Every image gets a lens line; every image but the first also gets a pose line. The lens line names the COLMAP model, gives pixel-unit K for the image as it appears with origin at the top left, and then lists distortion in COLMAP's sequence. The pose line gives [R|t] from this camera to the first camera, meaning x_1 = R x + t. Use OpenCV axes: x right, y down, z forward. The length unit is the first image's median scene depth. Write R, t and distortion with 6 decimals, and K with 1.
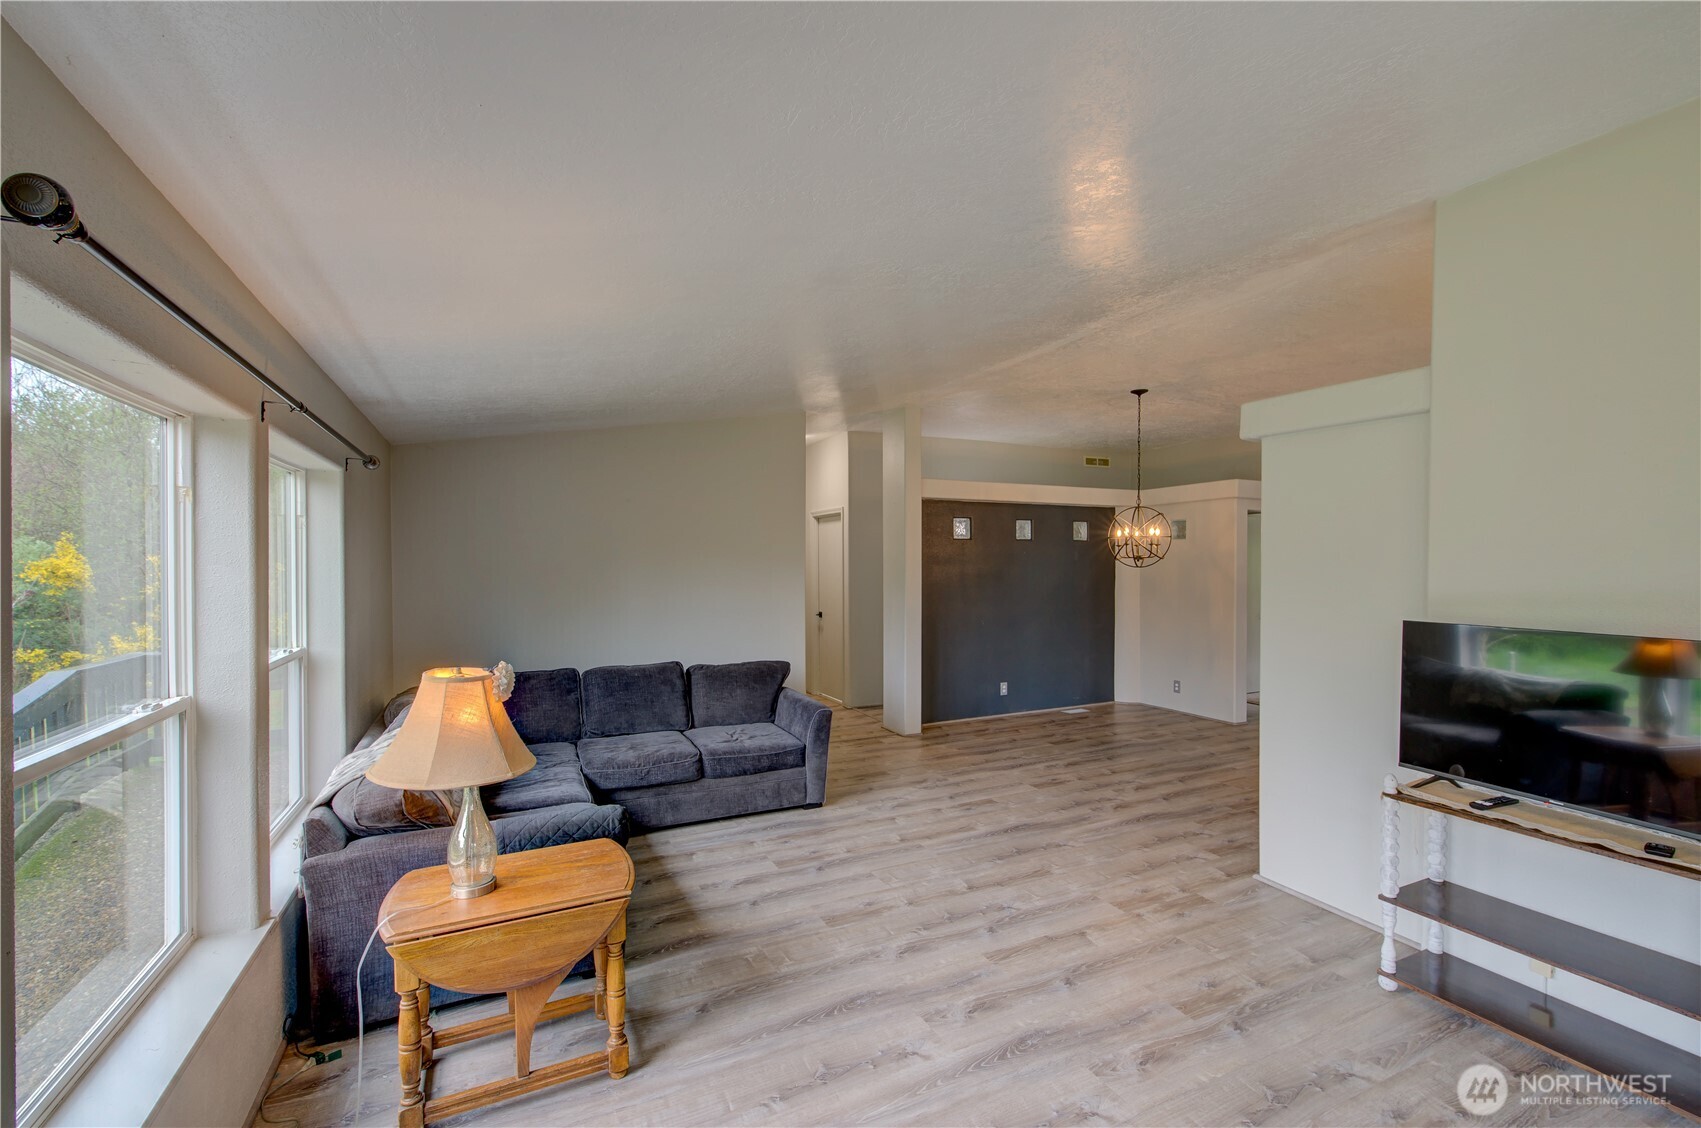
lens RADIAL K [[726.8, 0, 858.7], [0, 726.8, 580.5], [0, 0, 1]] dist [0.000585, -0.001252]
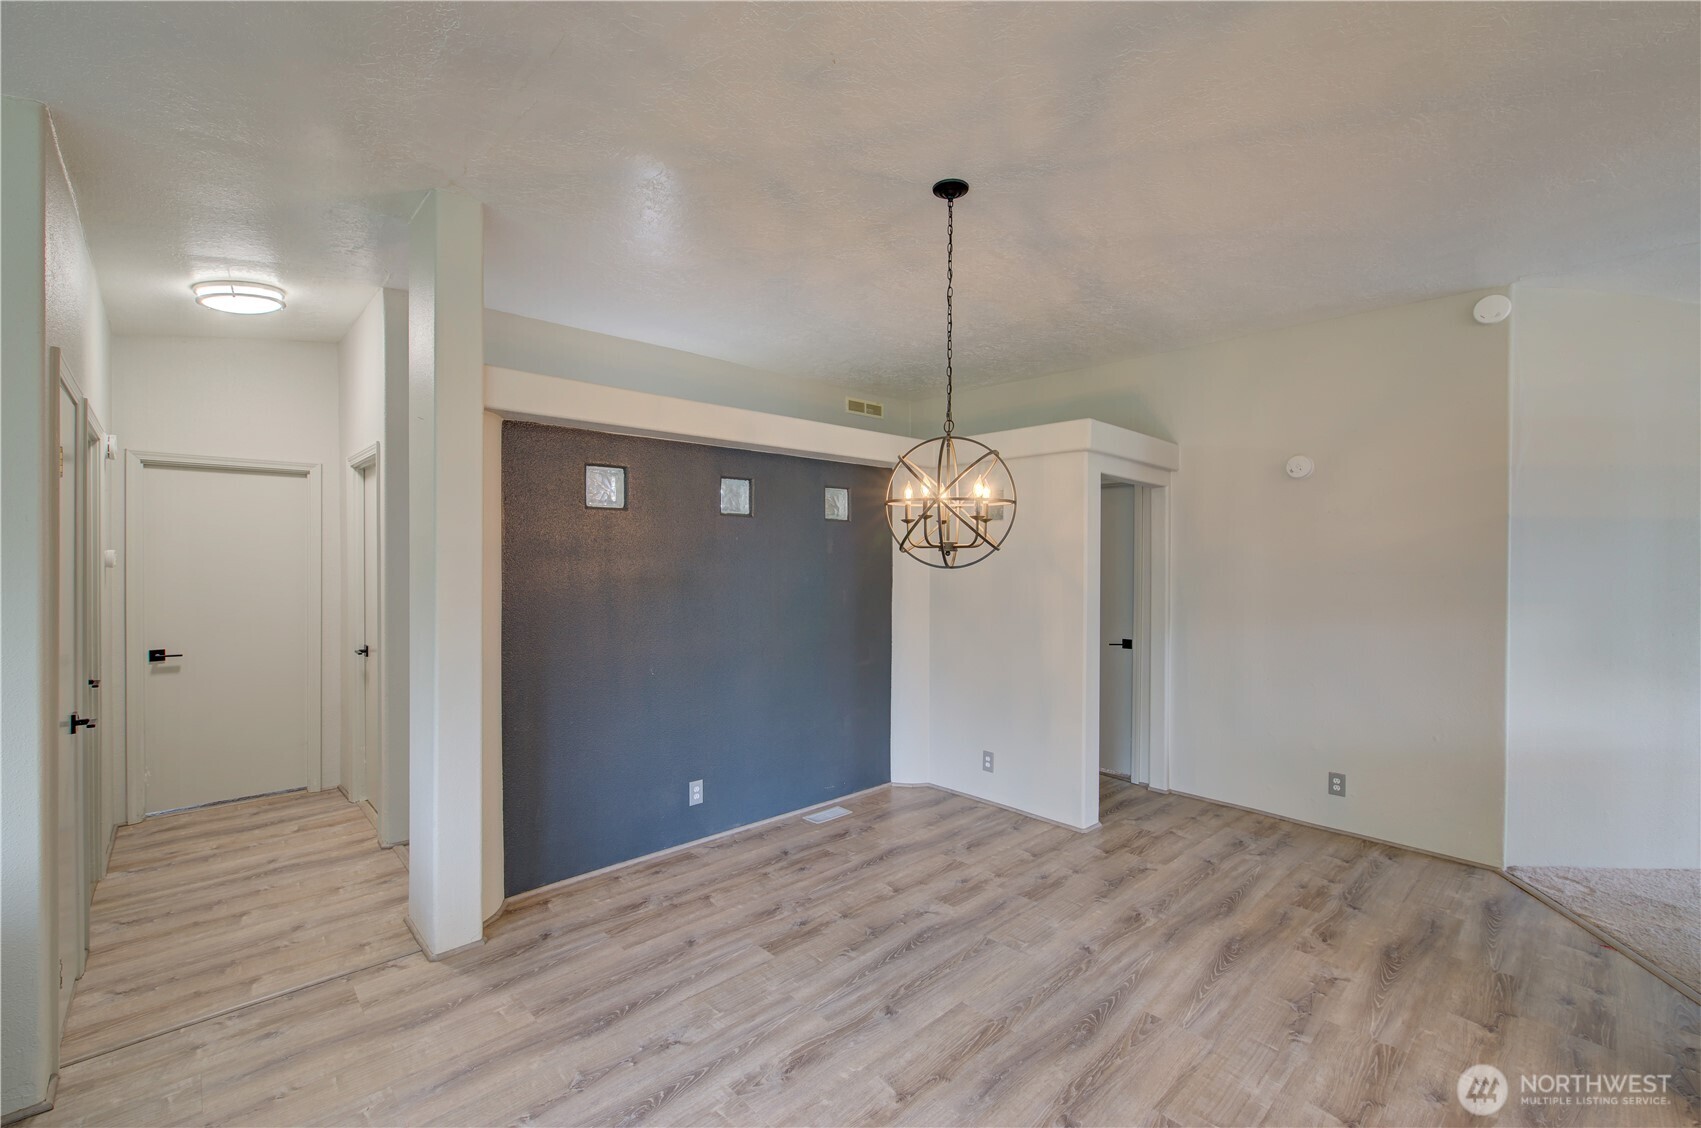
lens RADIAL K [[726.8, 0, 850.1], [0, 726.8, 571.6], [0, 0, 1]] dist [0.000585, -0.001252]
pose [[0.956537, 0.002453, 0.291602, 0.232218], [-0.001750, 0.999995, -0.002671, -0.017750], [-0.291607, 0.002045, 0.956536, 0.701432]]
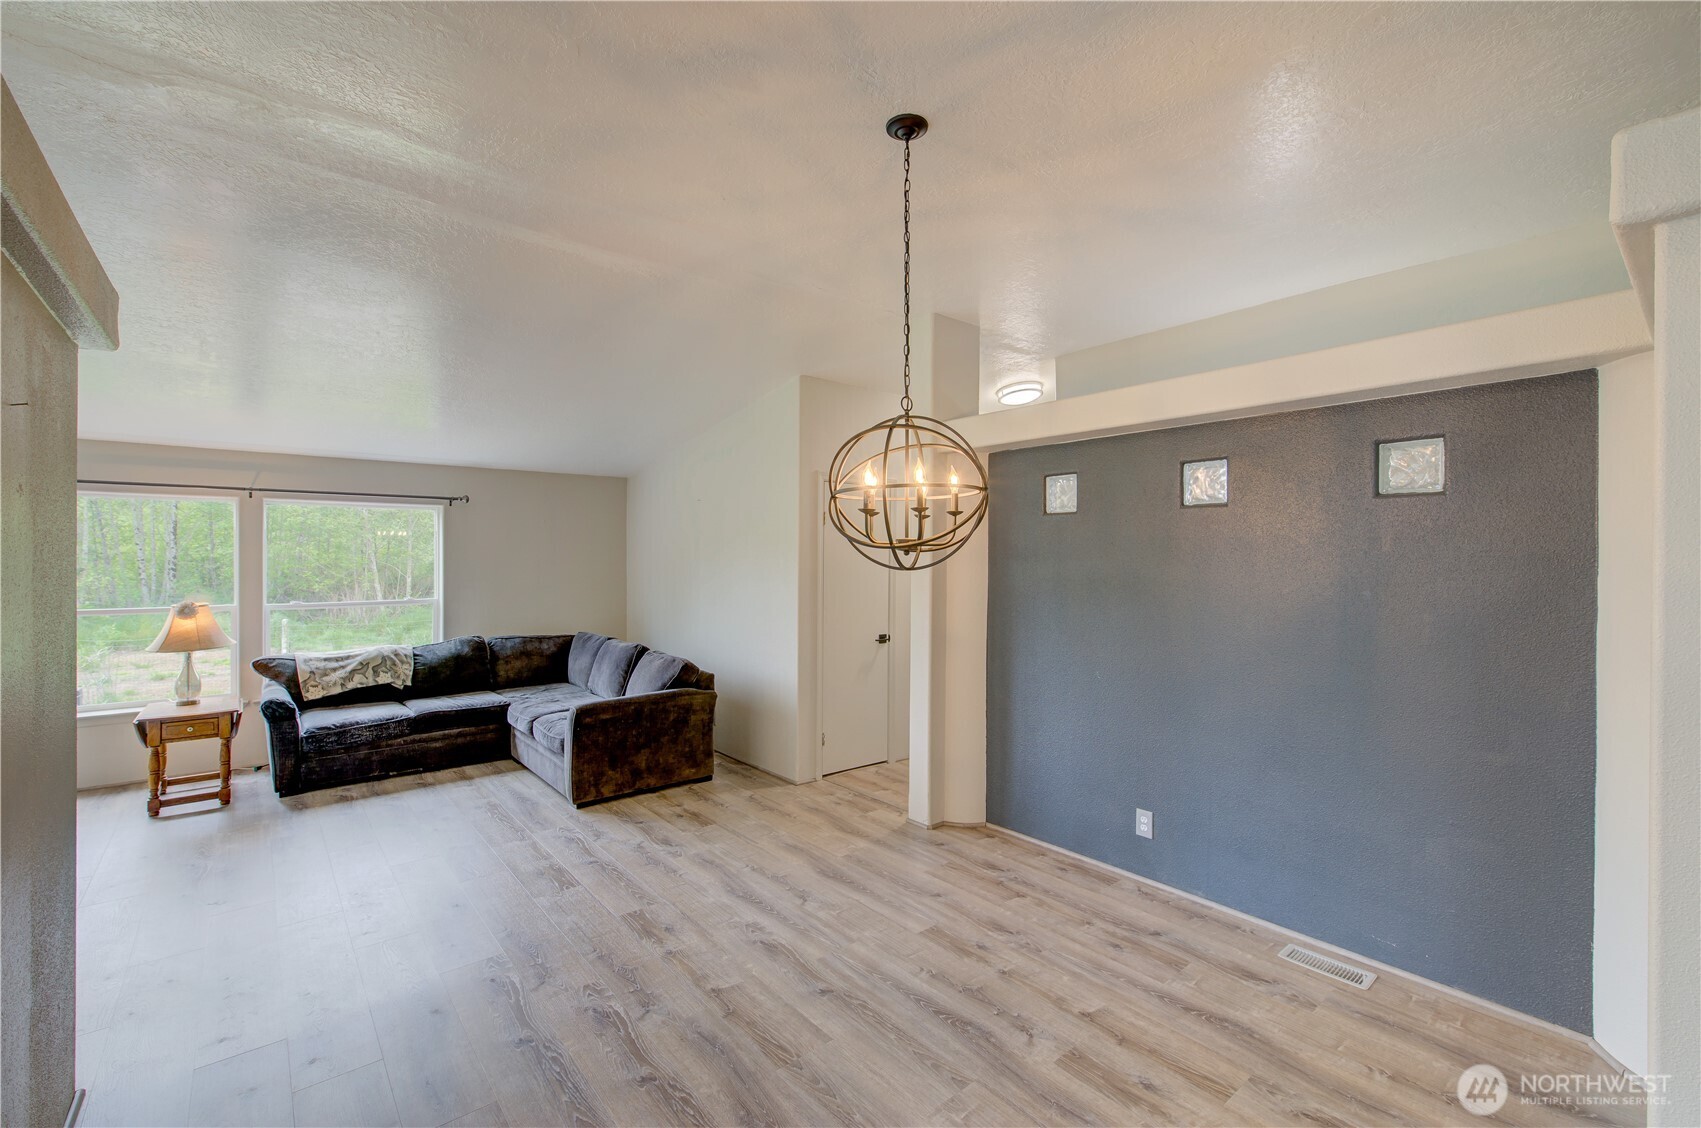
lens RADIAL K [[726.8, 0, 857.7], [0, 726.8, 567.6], [0, 0, 1]] dist [0.000585, -0.001252]
pose [[0.238392, 0.017206, -0.971017, 0.925853], [-0.023442, 0.999654, 0.011958, -0.028436], [0.970886, 0.019912, 0.238713, 1.072017]]
